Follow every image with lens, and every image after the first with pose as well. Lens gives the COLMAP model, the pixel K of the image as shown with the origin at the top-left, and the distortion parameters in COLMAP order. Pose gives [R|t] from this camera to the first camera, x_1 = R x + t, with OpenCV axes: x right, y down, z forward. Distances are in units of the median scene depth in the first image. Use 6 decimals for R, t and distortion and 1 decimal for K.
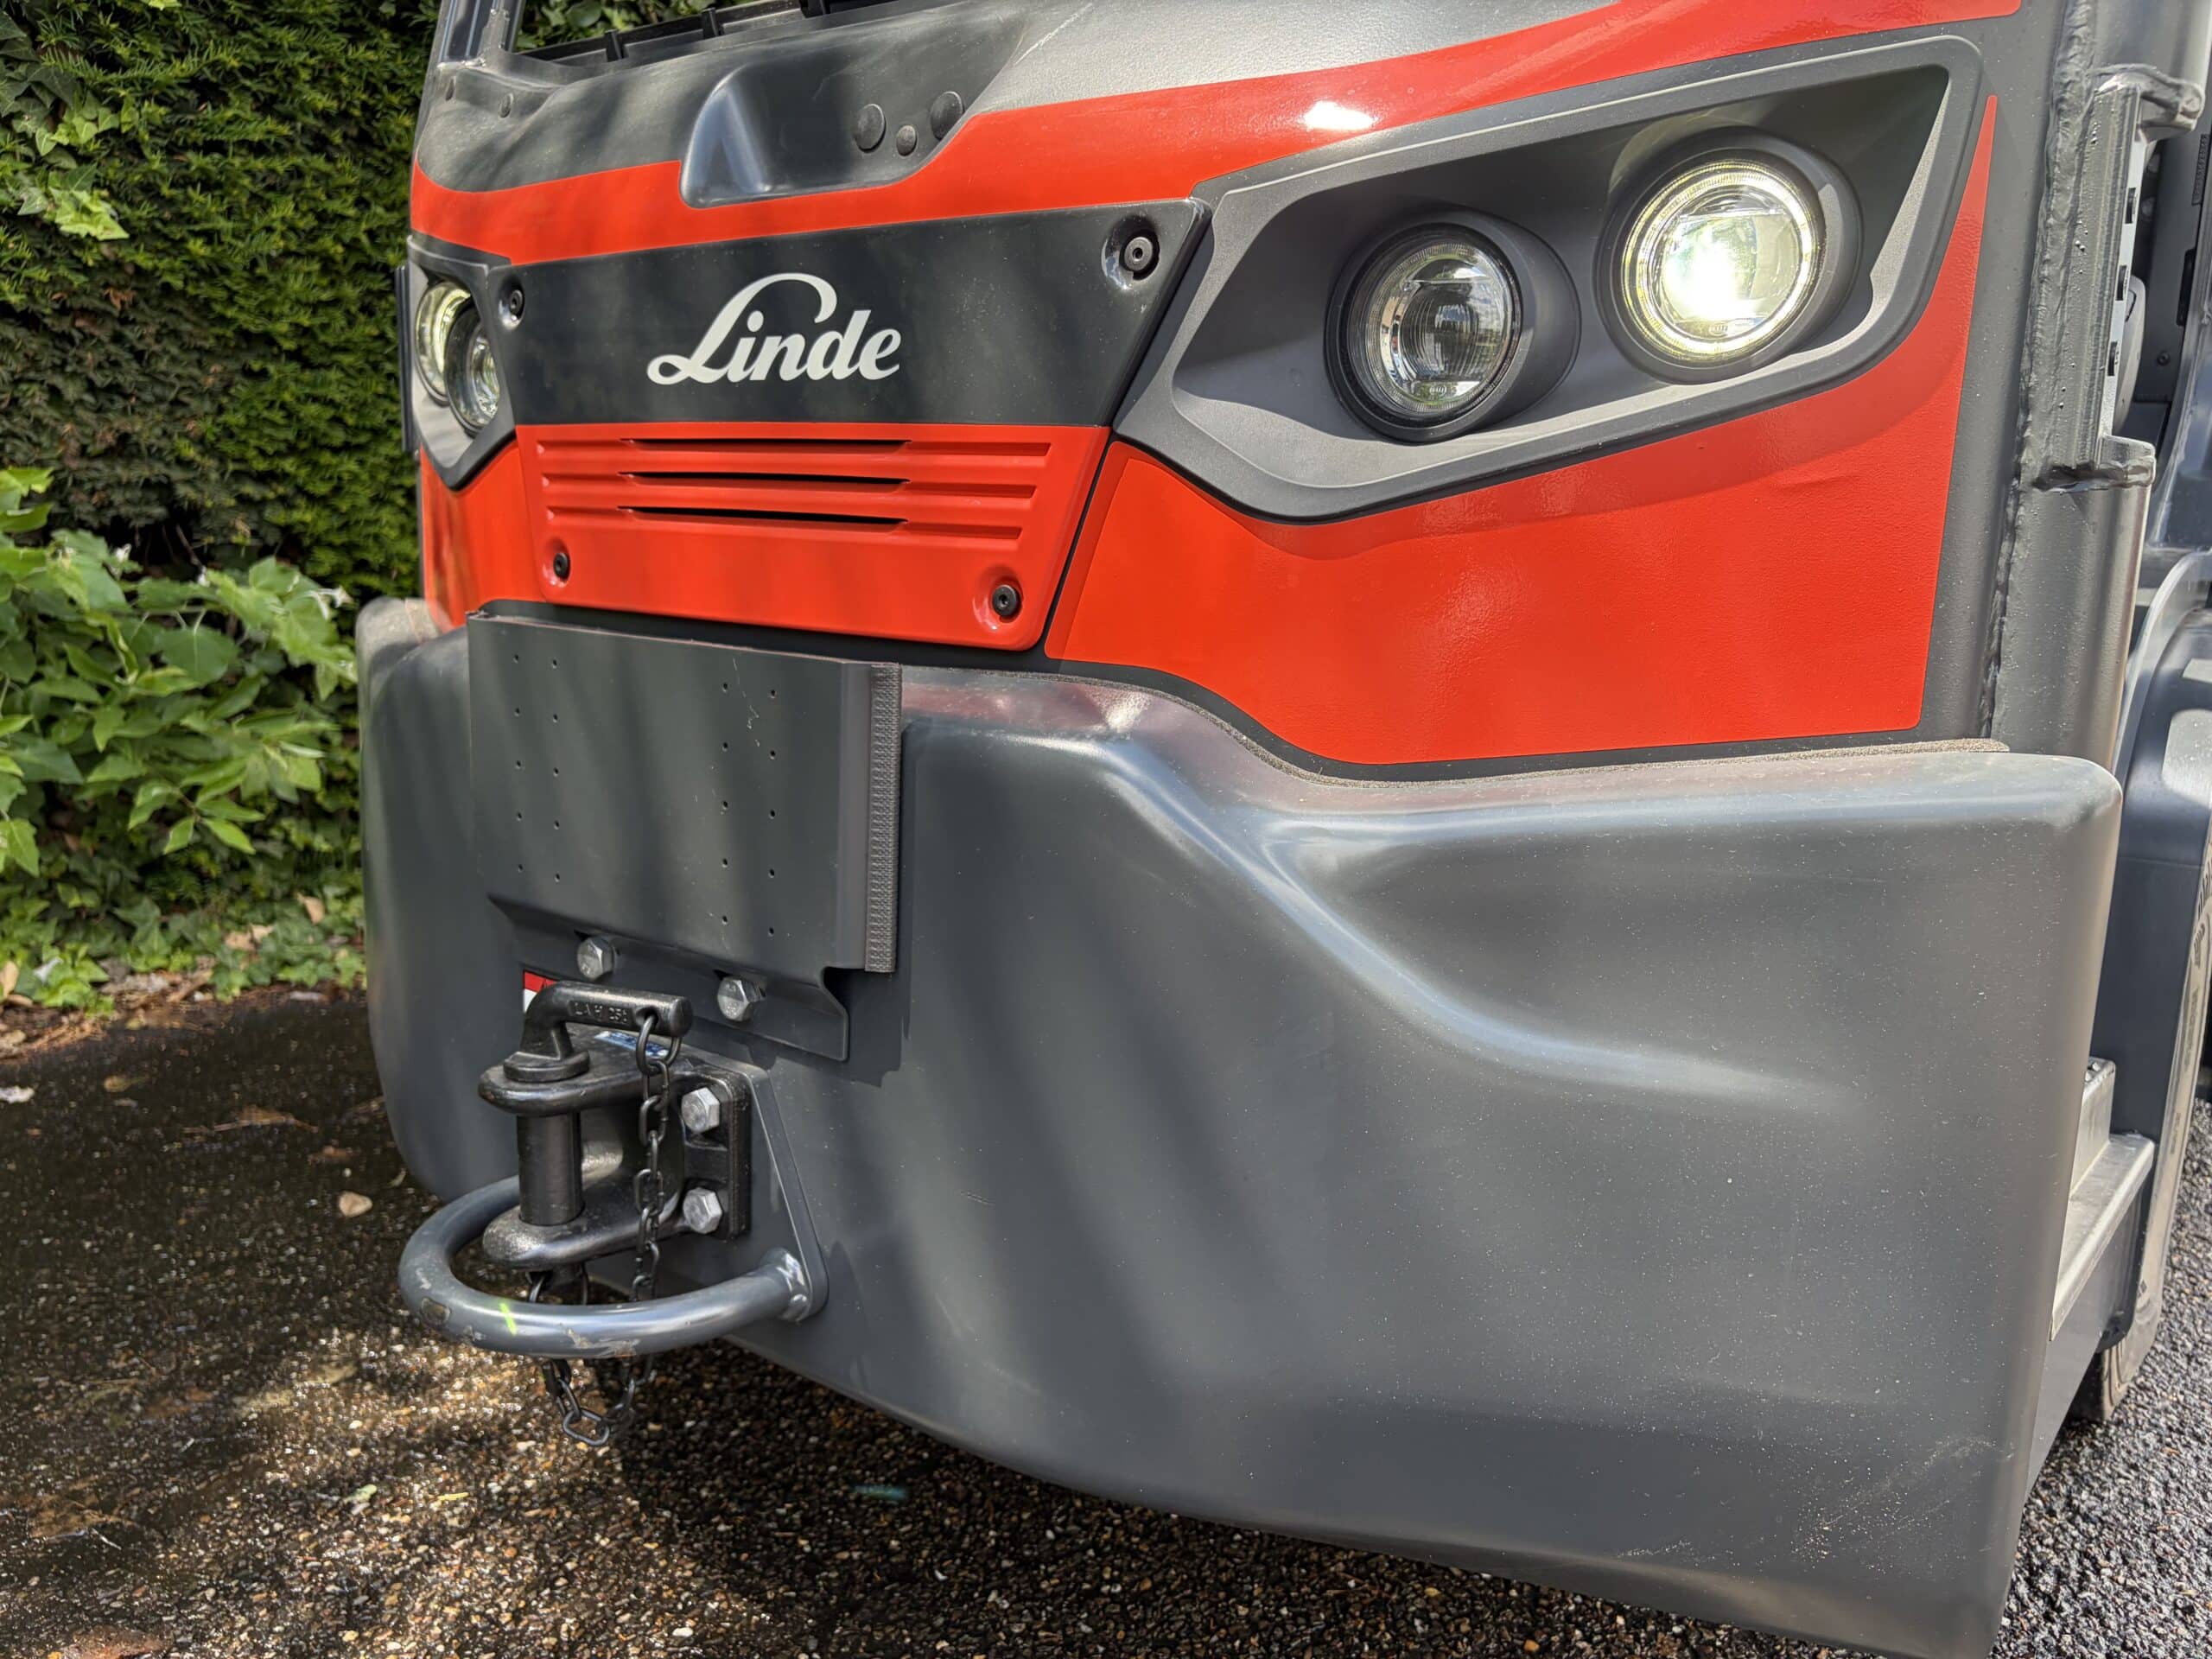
lens RADIAL K [[1700.1, 0, 1106.0], [0, 1700.1, 829.5], [0, 0, 1]] dist [0.043172, -0.088255]
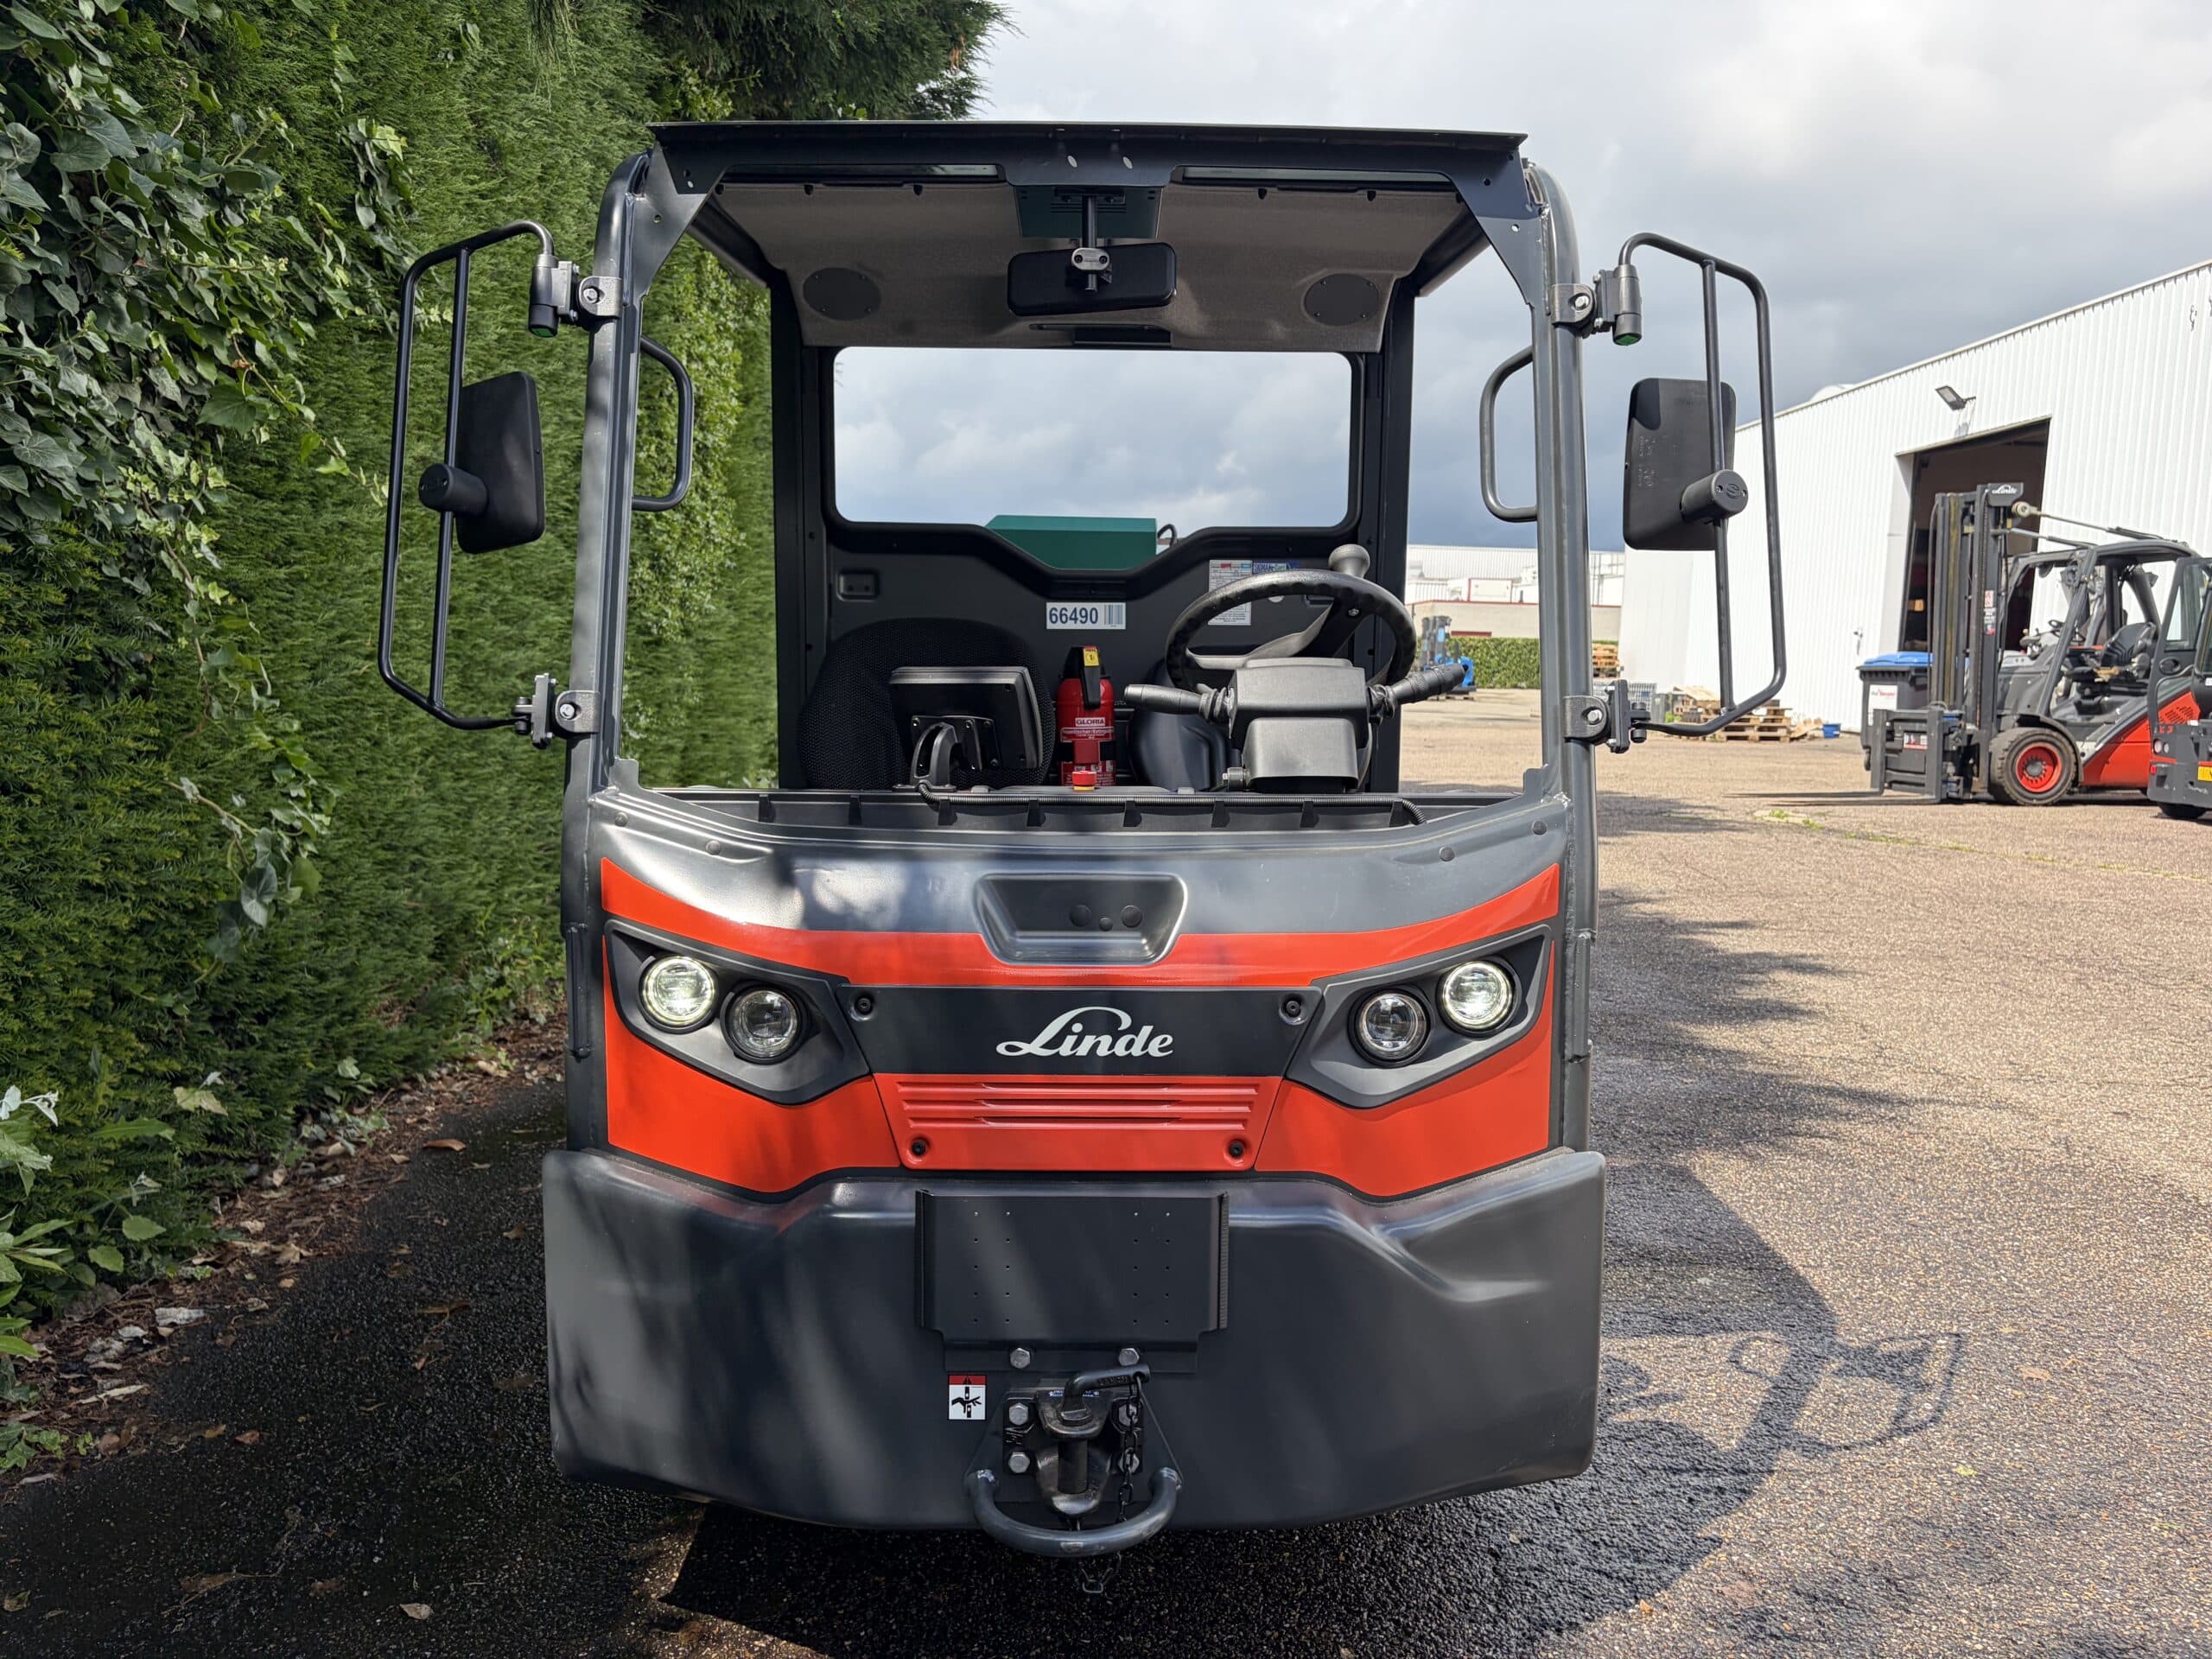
lens RADIAL K [[1668.9, 0, 1113.0], [0, 1668.9, 822.3], [0, 0, 1]] dist [0.056041, -0.060006]
pose [[0.795788, -0.085010, 0.599578, -0.572347], [0.129125, 0.991148, -0.030852, -0.198502], [-0.591648, 0.101972, 0.799721, -0.288615]]
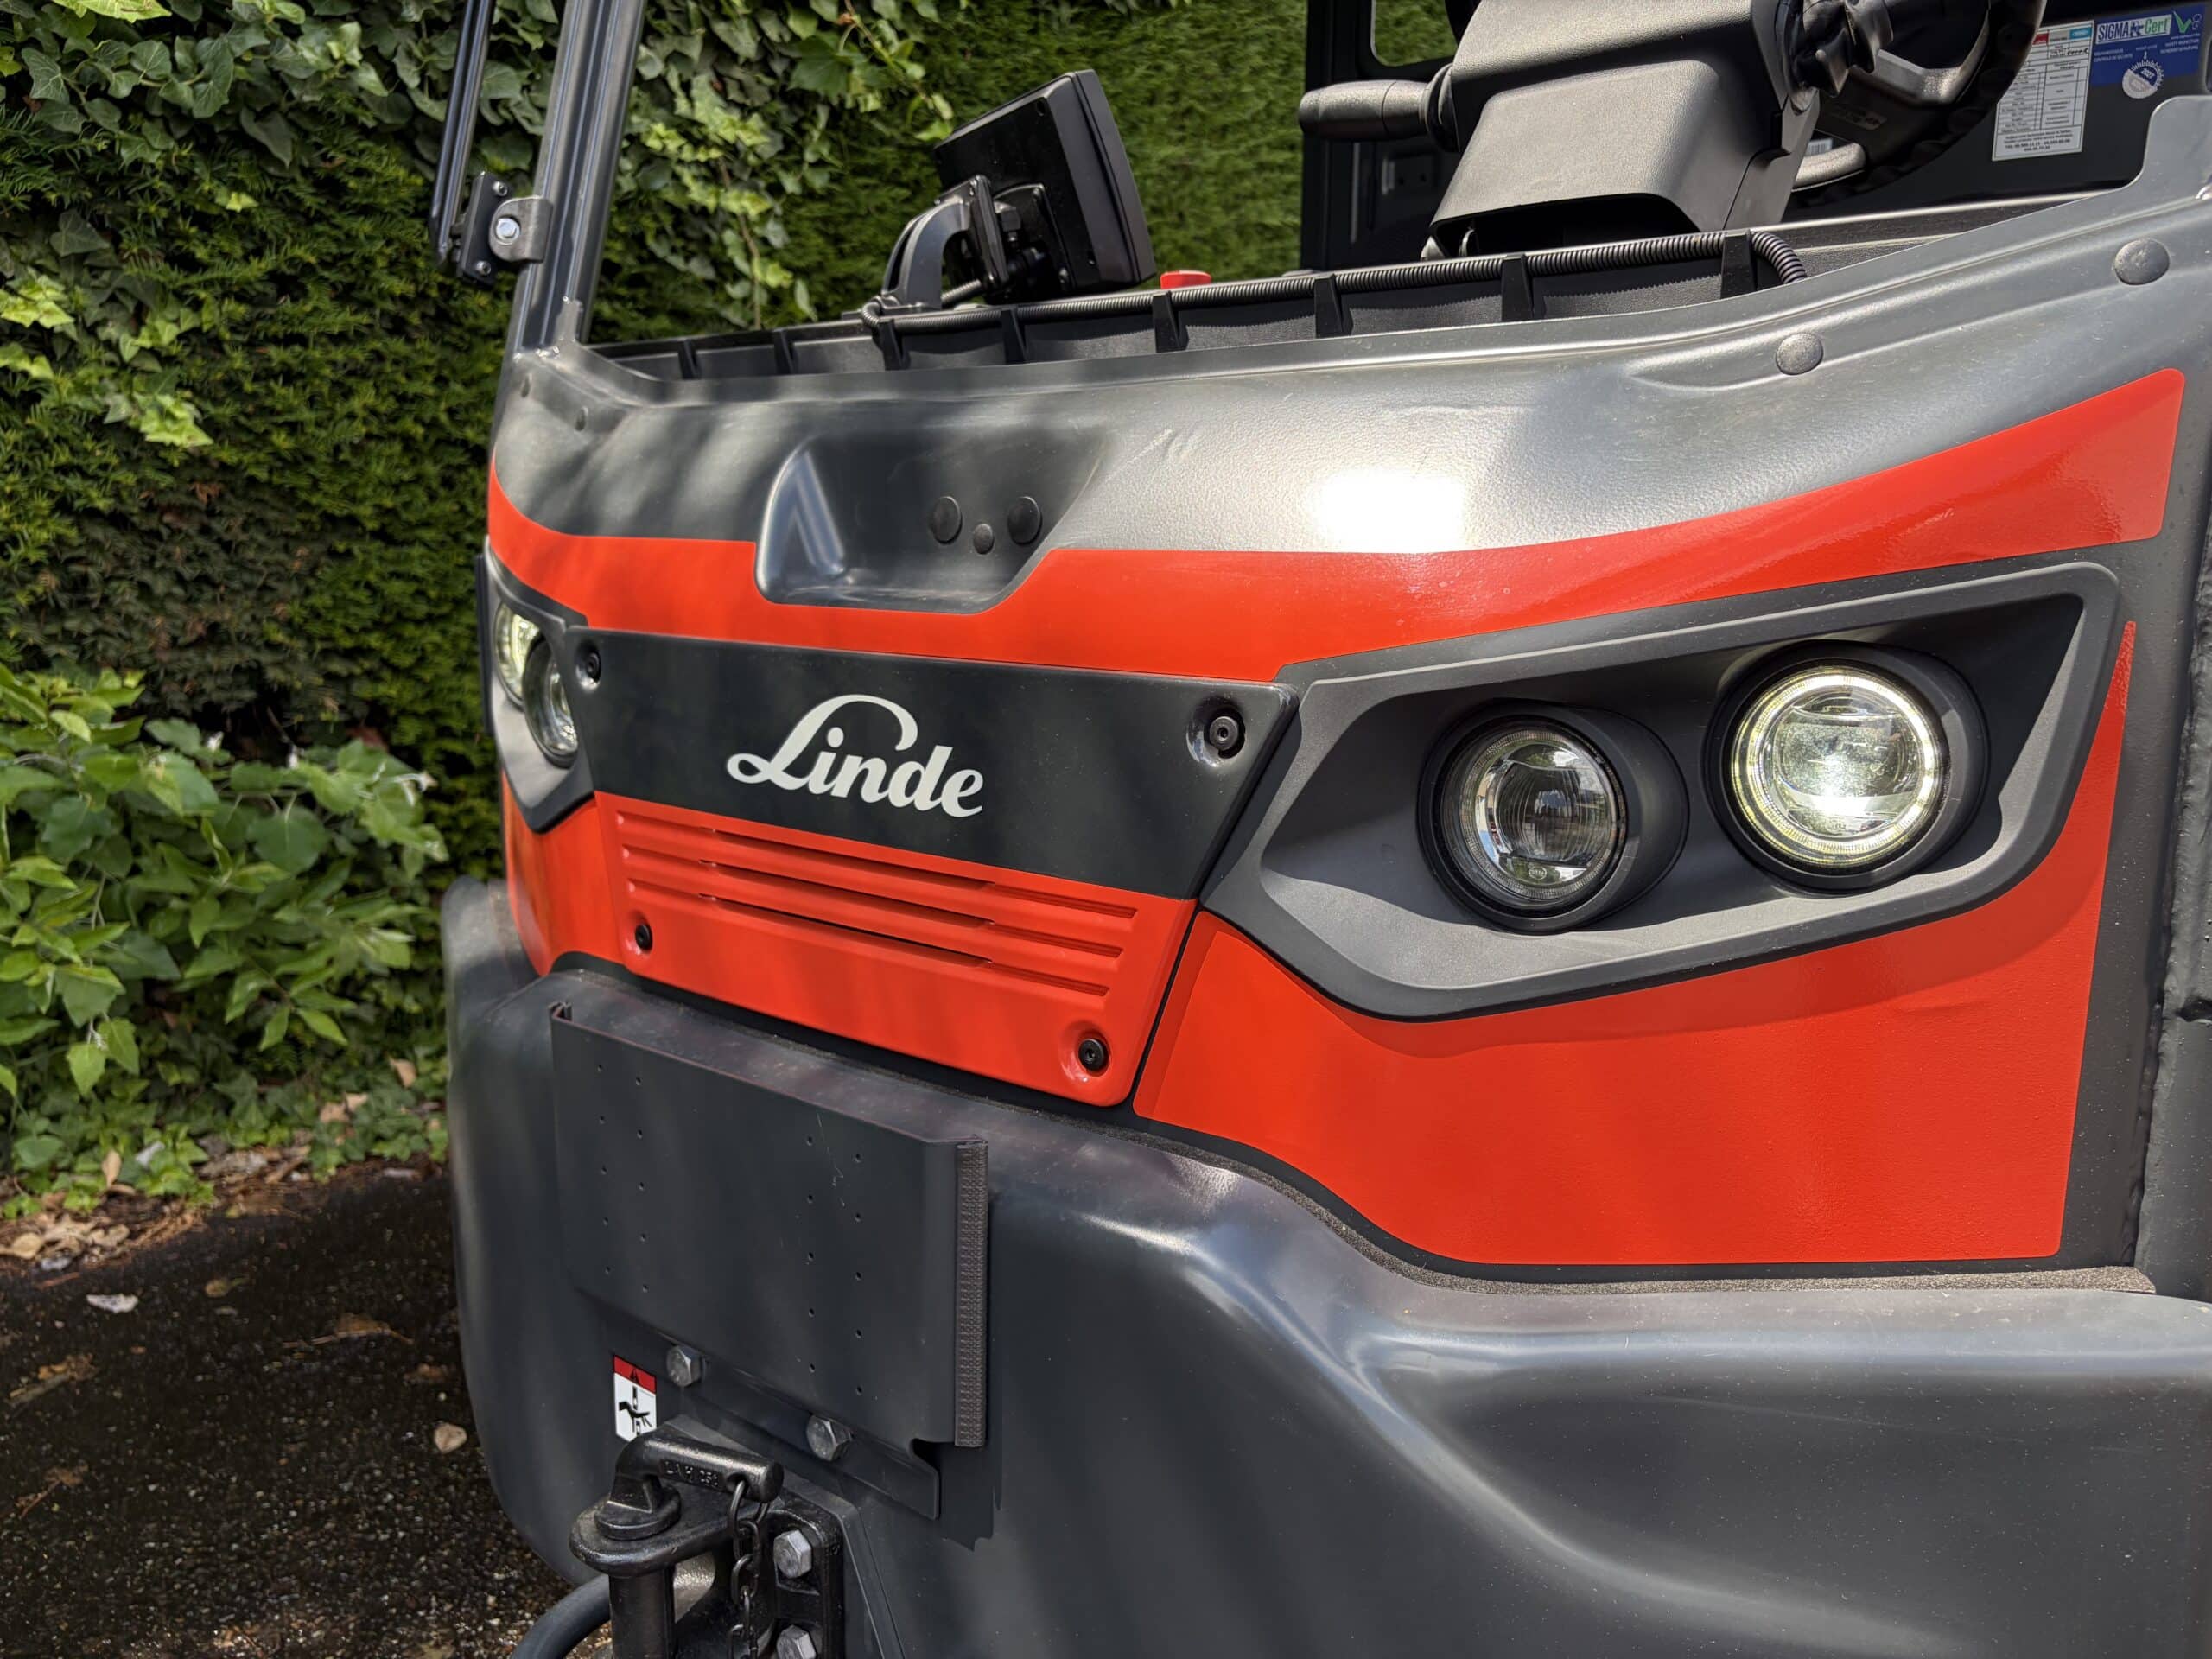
lens RADIAL K [[1666.9, 0, 1112.6], [0, 1666.9, 839.2], [0, 0, 1]] dist [0.050692, -0.090775]
pose [[0.999268, -0.015708, -0.034873, -0.004718], [0.015757, 0.999875, 0.001119, -0.098151], [0.034851, -0.001668, 0.999391, 0.014129]]
